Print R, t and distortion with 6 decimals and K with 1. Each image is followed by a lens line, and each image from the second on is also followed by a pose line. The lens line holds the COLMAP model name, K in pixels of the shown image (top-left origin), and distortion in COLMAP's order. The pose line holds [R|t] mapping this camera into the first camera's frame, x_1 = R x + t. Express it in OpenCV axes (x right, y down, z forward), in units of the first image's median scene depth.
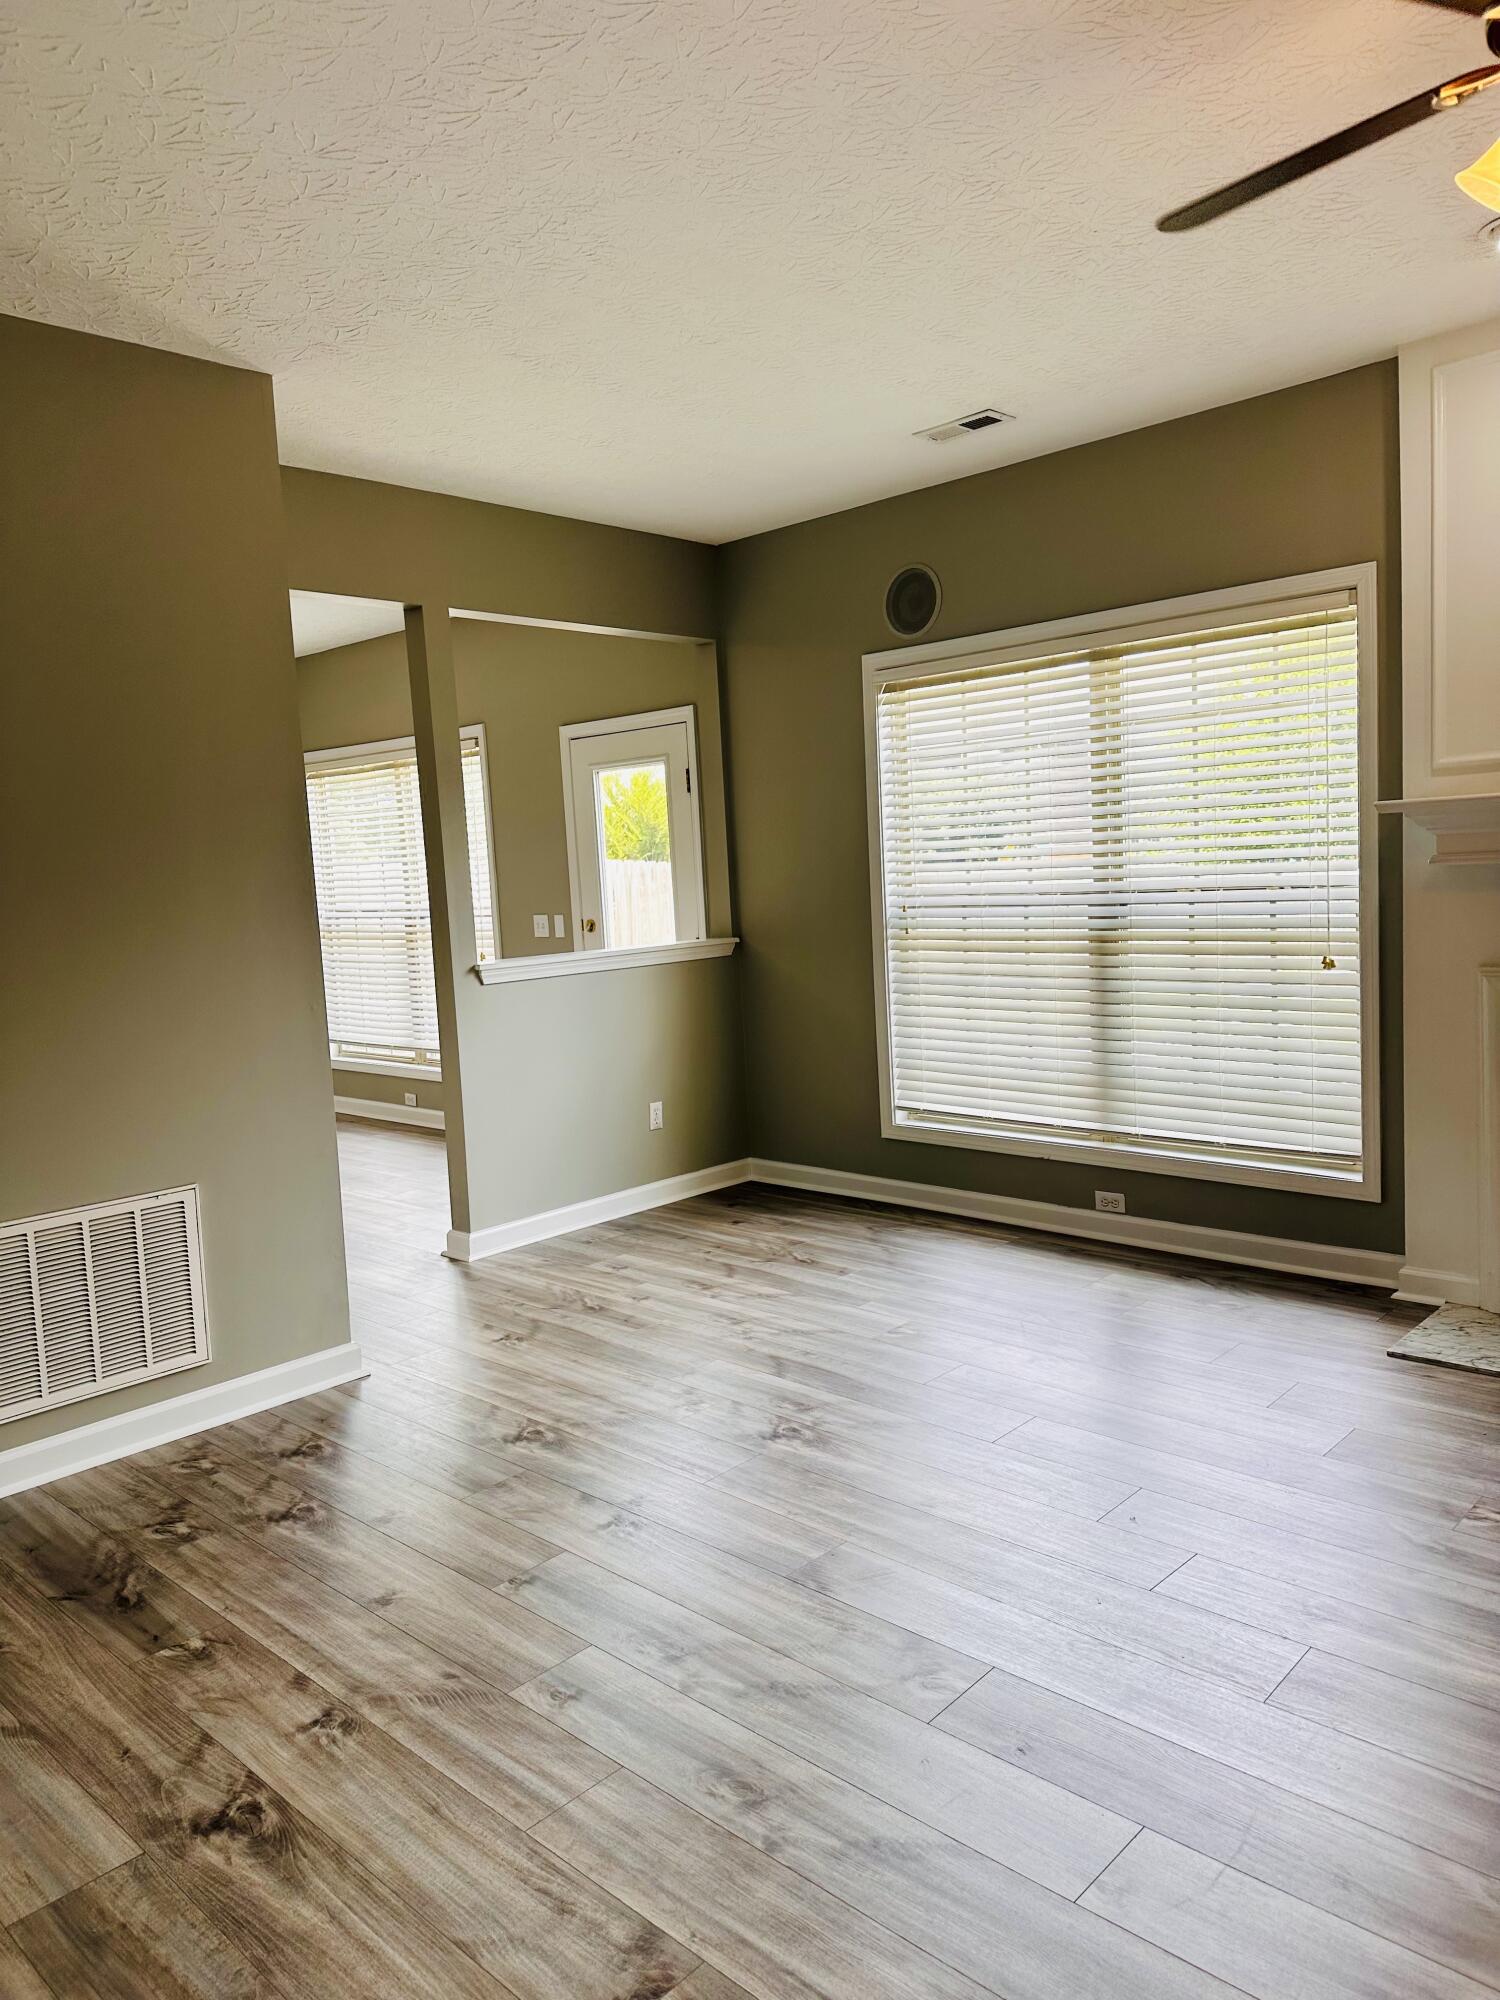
lens RADIAL K [[1382.6, 0, 749.8], [0, 1382.6, 975.9], [0, 0, 1]] dist [0.038405, -0.038379]
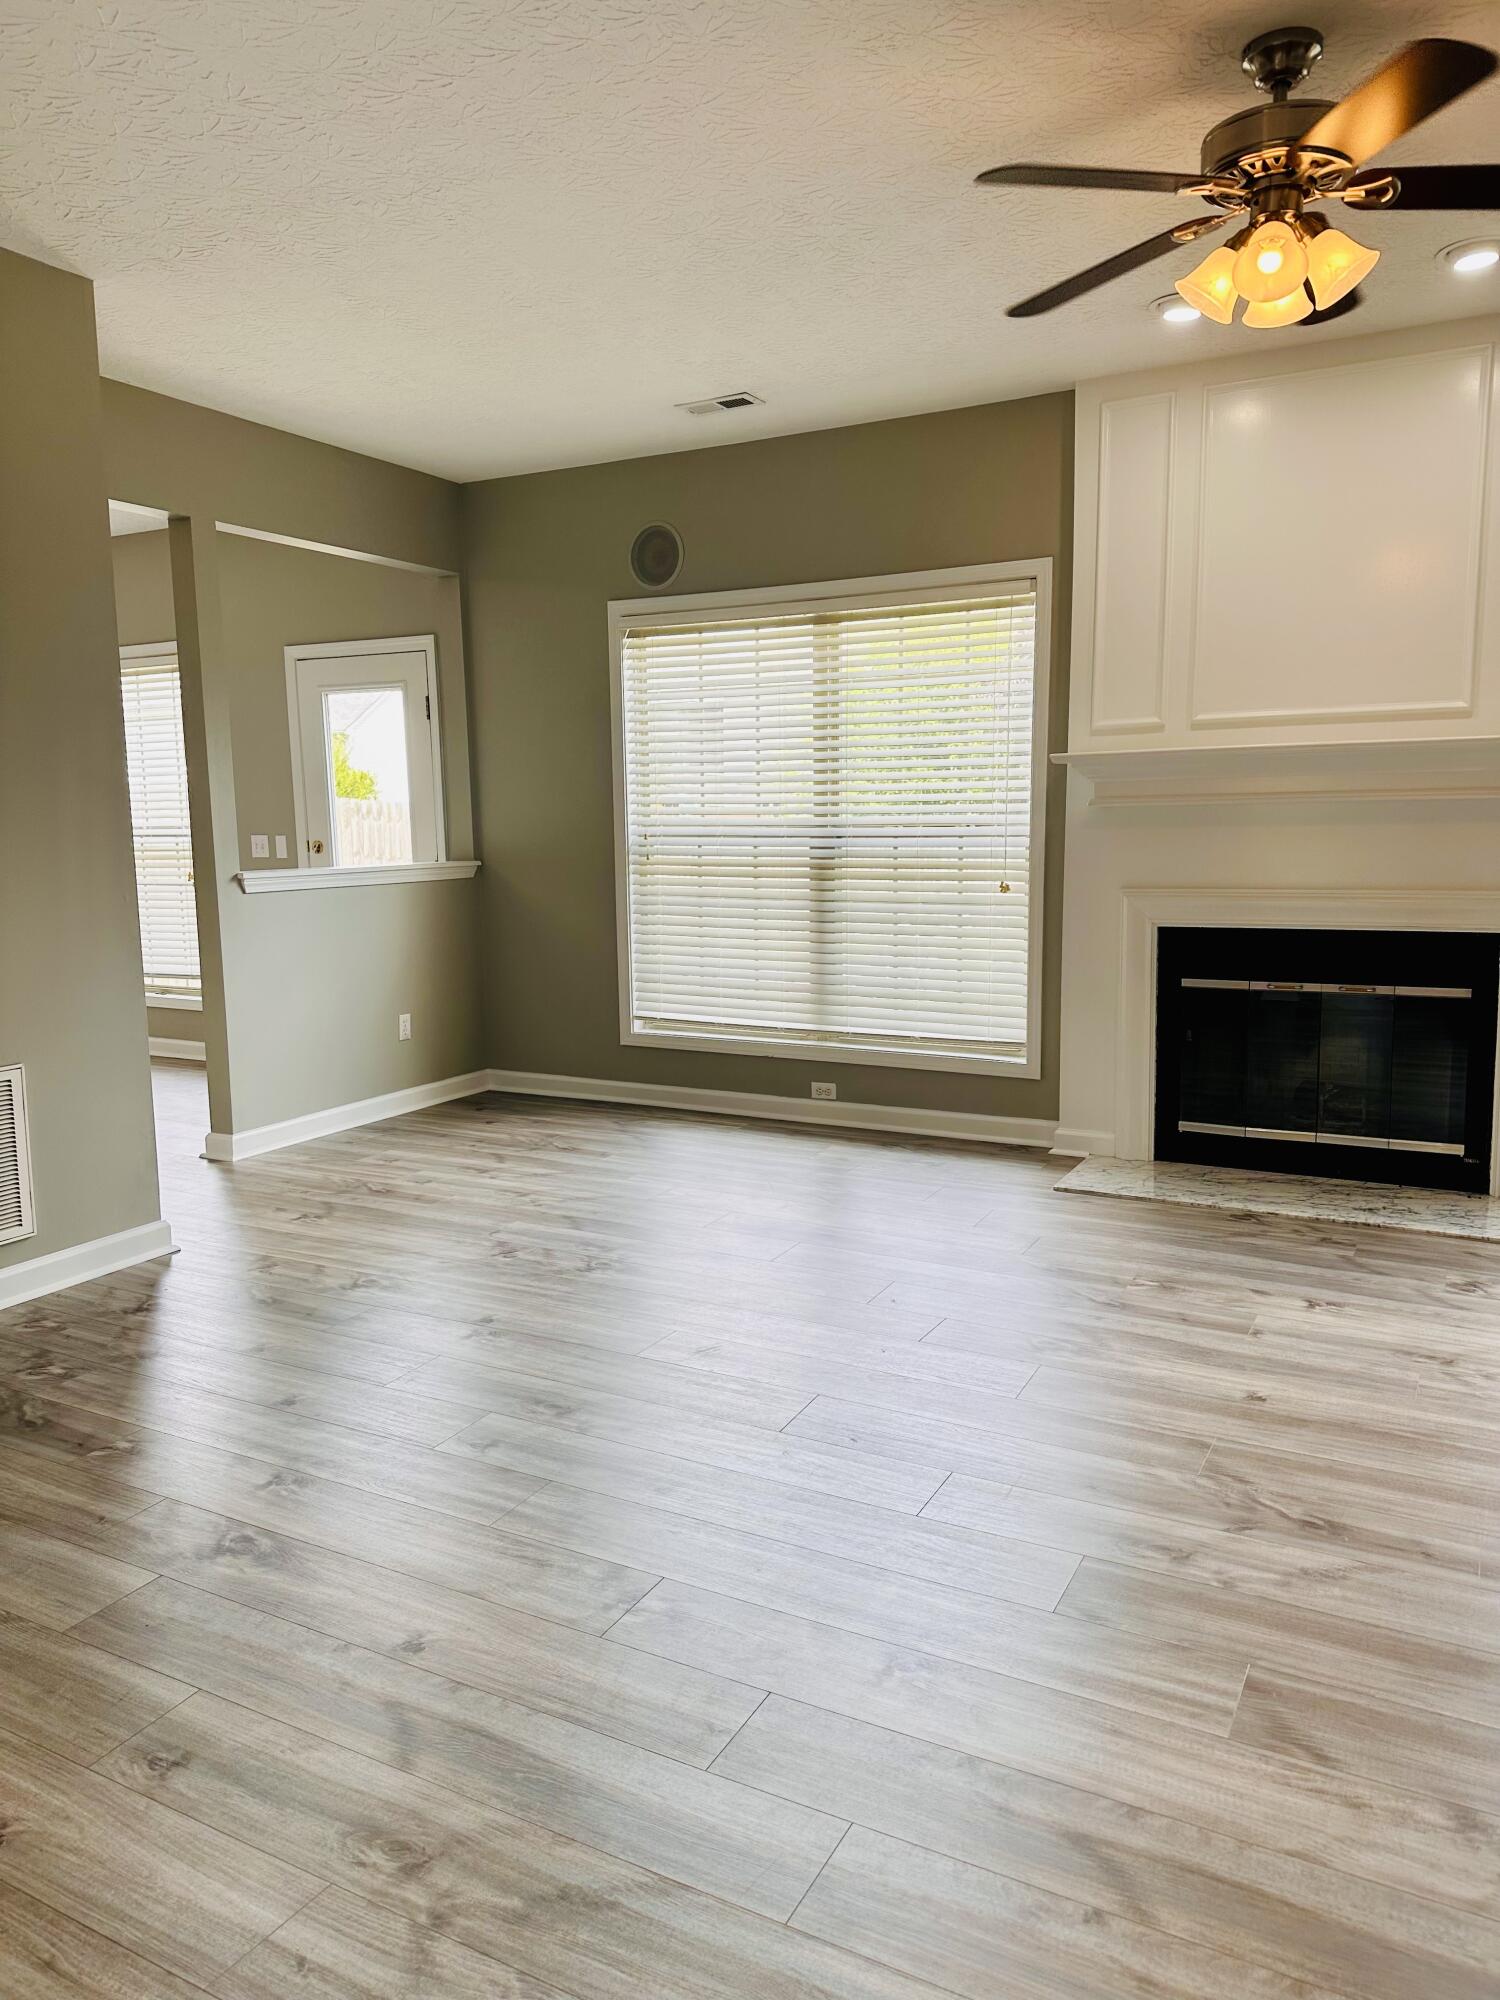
lens RADIAL K [[1382.6, 0, 779.4], [0, 1382.6, 980.1], [0, 0, 1]] dist [0.038405, -0.038379]
pose [[0.958169, 0.004886, 0.286162, -0.152658], [-0.013767, 0.999484, 0.029030, 0.049482], [-0.285873, -0.031756, 0.957741, -0.140689]]
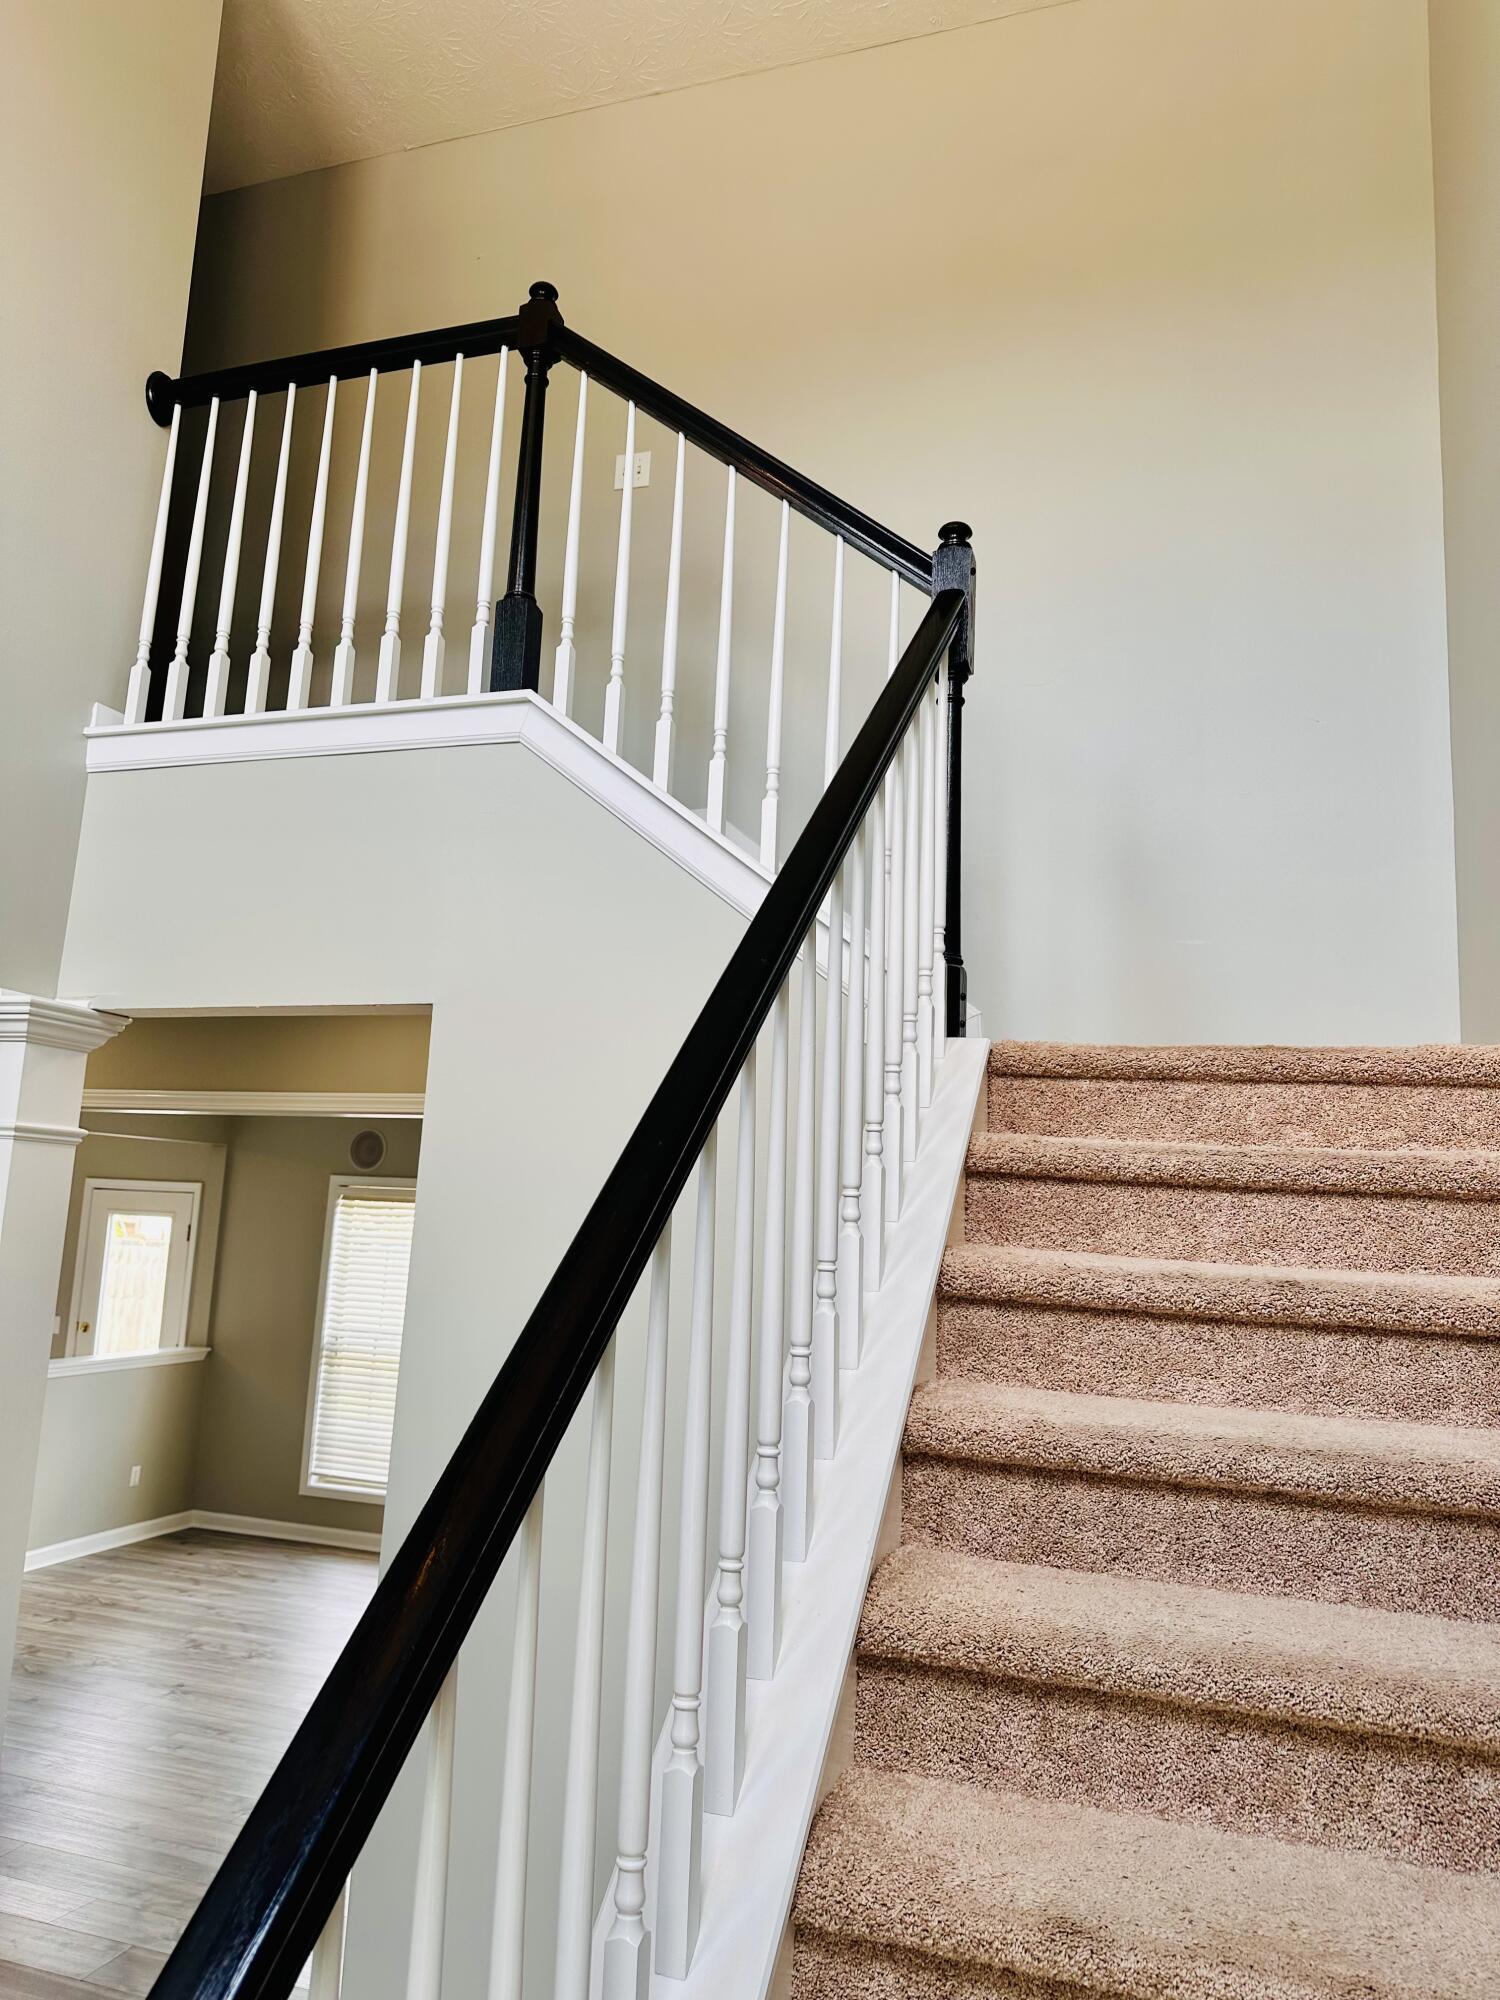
lens RADIAL K [[1382.6, 0, 739.4], [0, 1382.6, 1004.6], [0, 0, 1]] dist [0.038405, -0.038379]
pose [[0.899957, 0.160501, 0.405360, -0.264731], [-0.058685, 0.965905, -0.252158, -0.067005], [-0.432011, 0.203143, 0.878692, -0.986195]]
